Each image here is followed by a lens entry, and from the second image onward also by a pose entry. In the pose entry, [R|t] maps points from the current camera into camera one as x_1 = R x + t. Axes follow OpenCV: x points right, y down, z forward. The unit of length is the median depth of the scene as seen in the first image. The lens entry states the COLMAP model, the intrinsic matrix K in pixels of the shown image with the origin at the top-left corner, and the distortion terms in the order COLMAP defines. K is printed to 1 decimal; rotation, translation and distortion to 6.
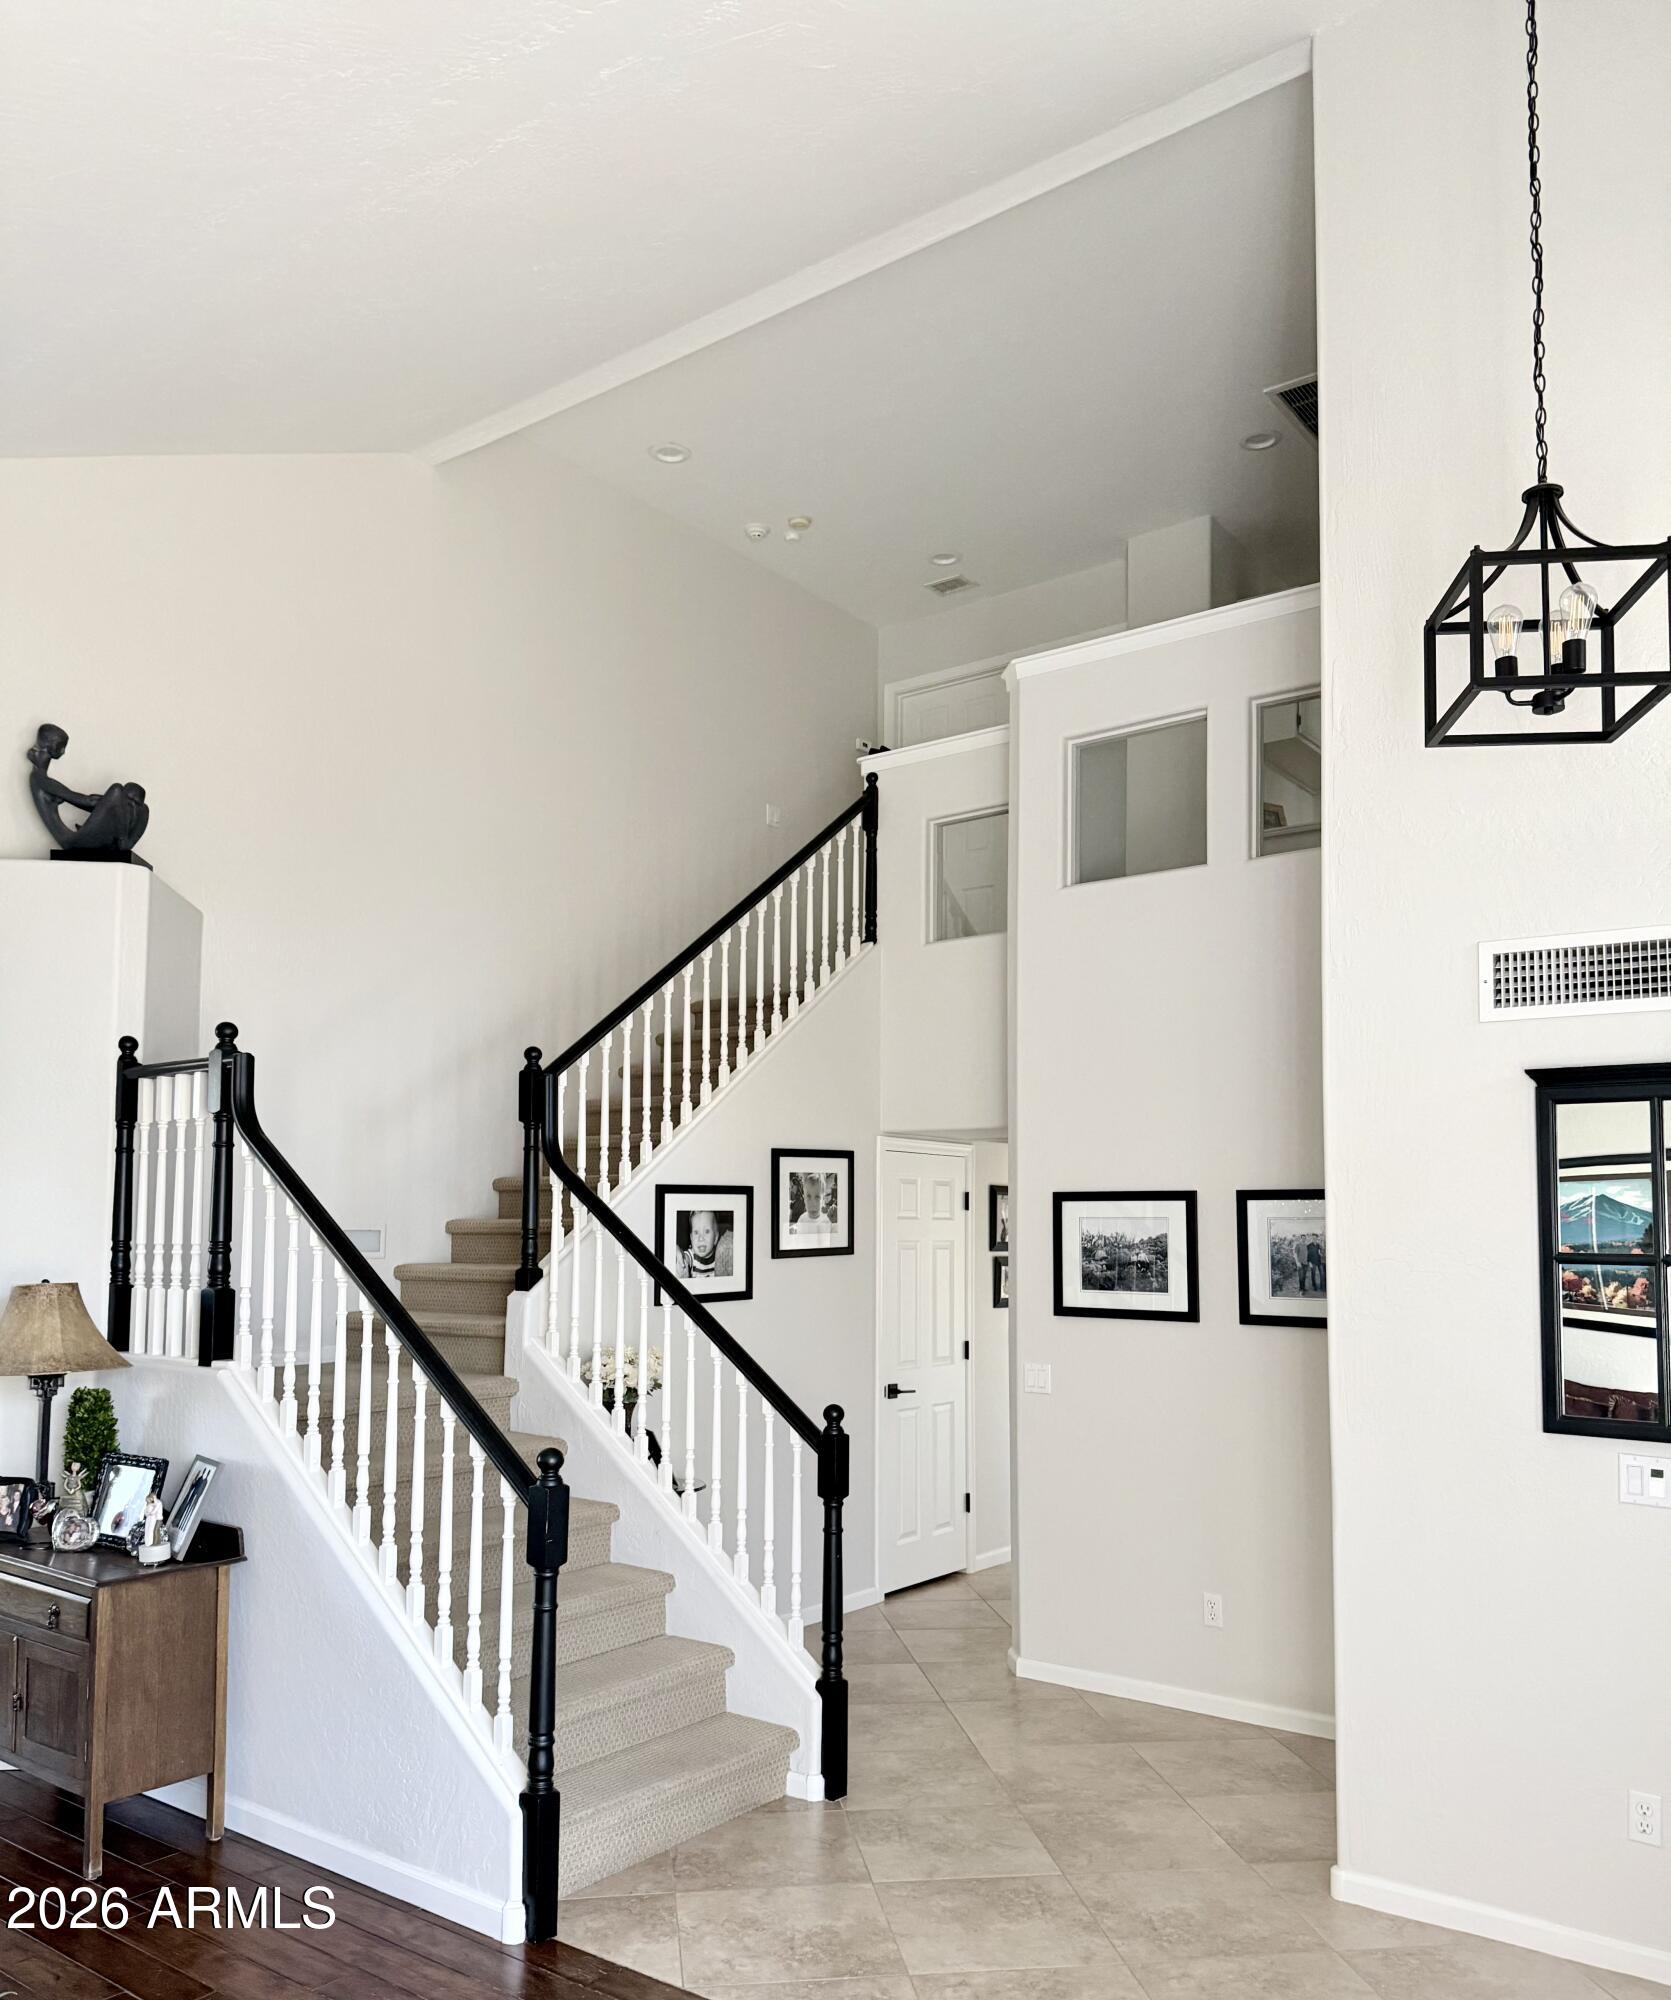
lens RADIAL K [[1586.2, 0, 835.0], [0, 1586.2, 1142.1], [0, 0, 1]] dist [0.133013, -0.238185]
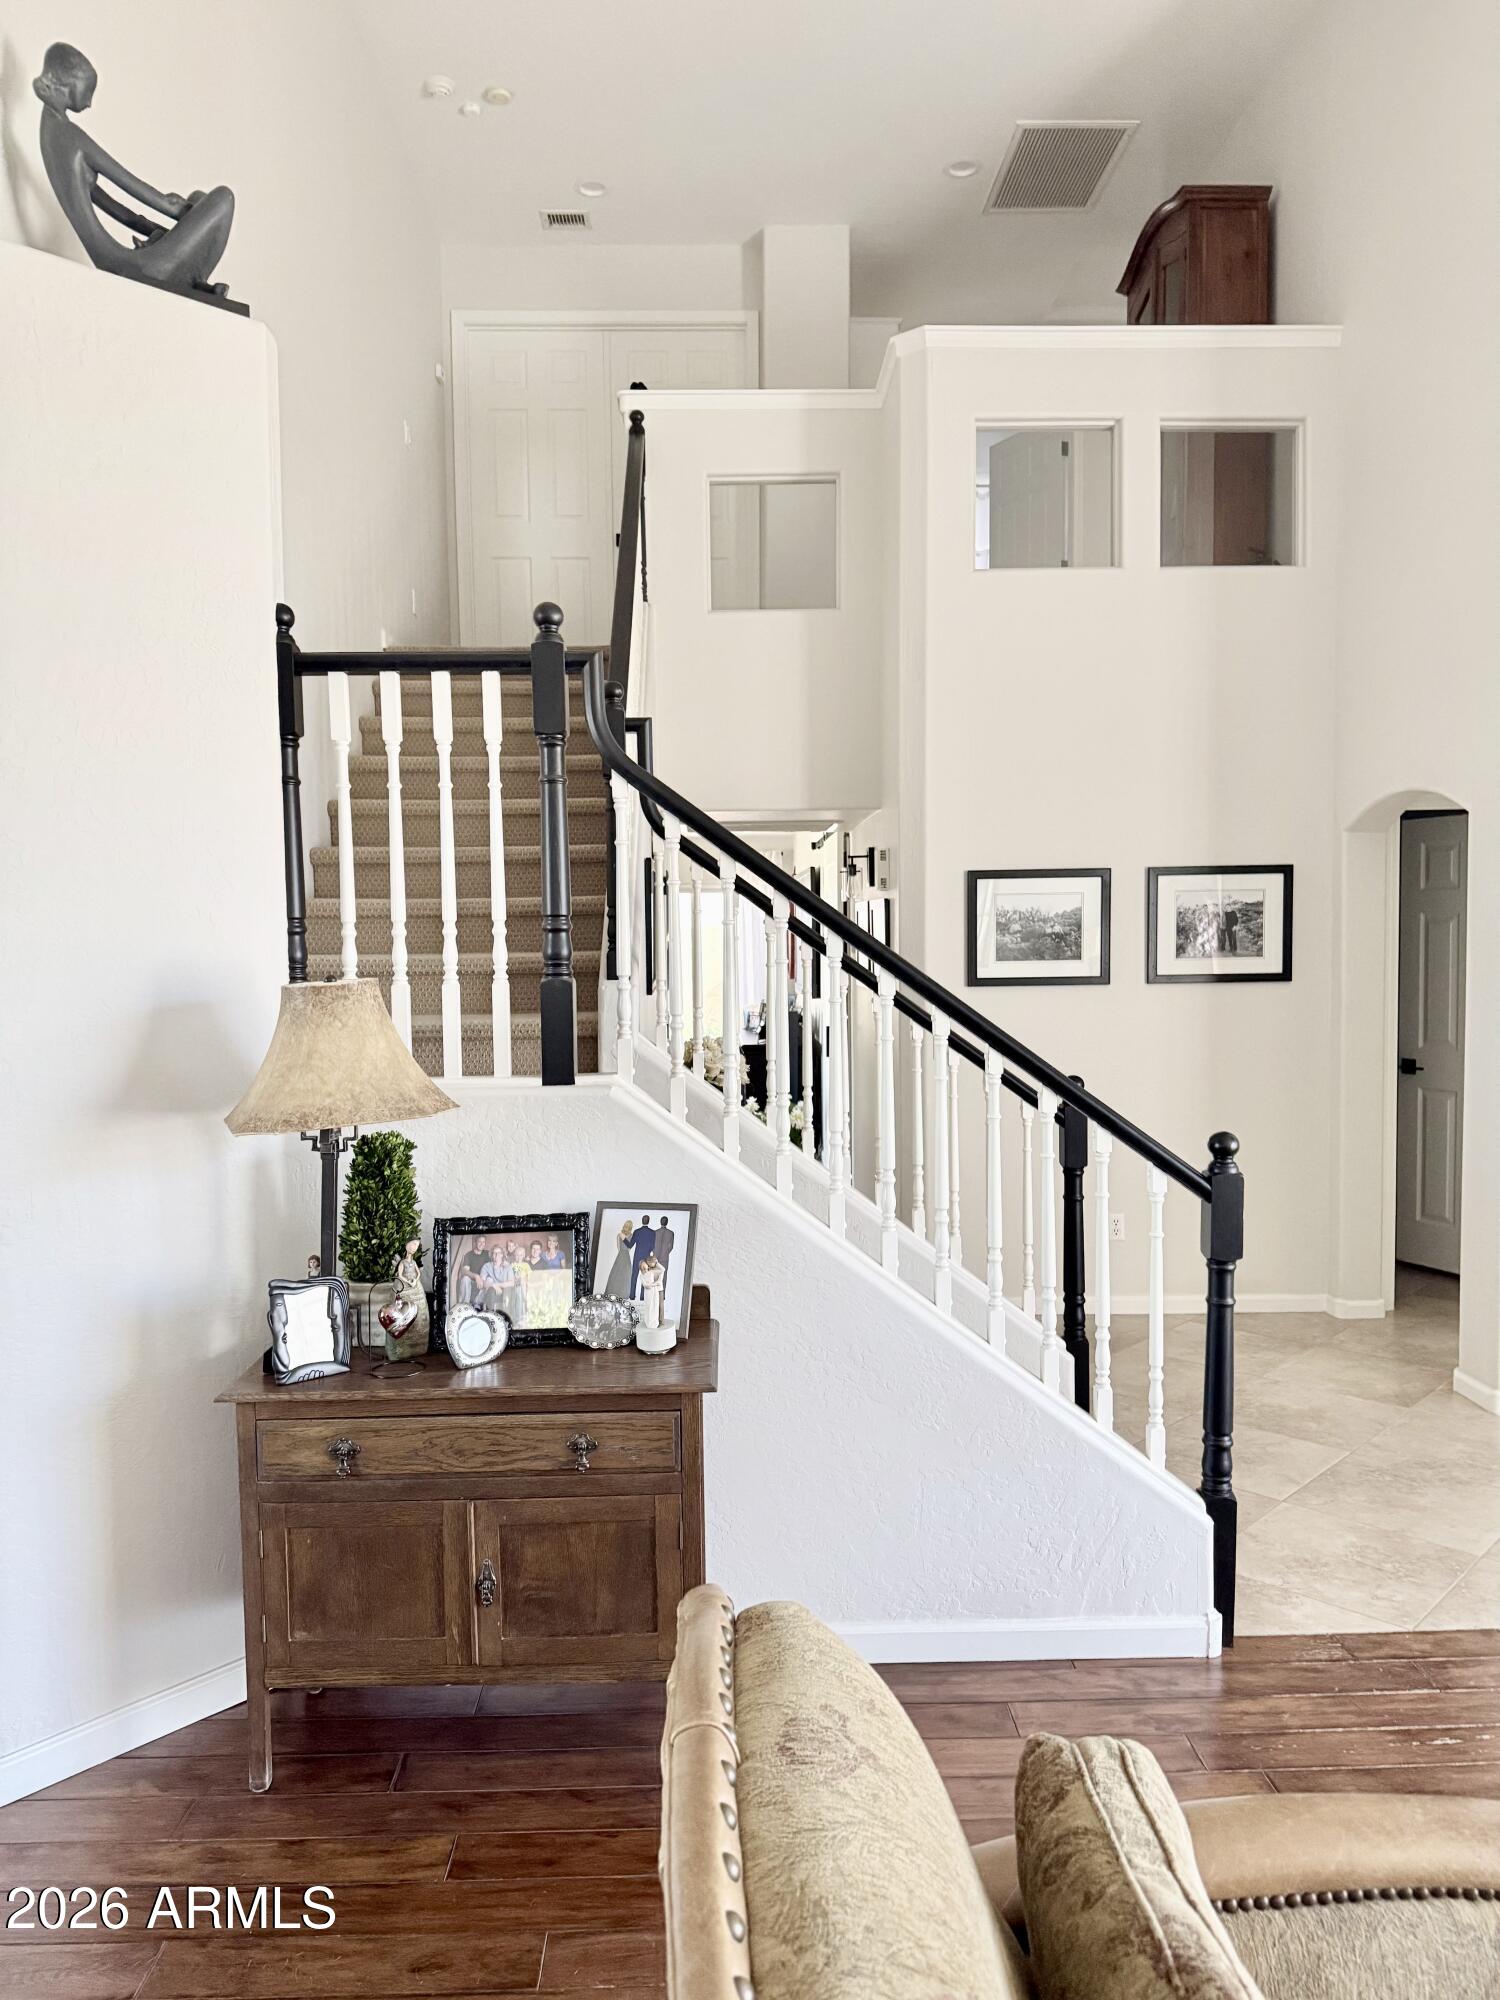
lens RADIAL K [[1414.0, 0, 753.8], [0, 1414.0, 1032.2], [0, 0, 1]] dist [0.069469, -0.091483]
pose [[0.775000, -0.061798, 0.628932, -0.602000], [-0.015595, 0.993034, 0.116790, 0.032350], [-0.631769, -0.100320, 0.768638, 0.381109]]
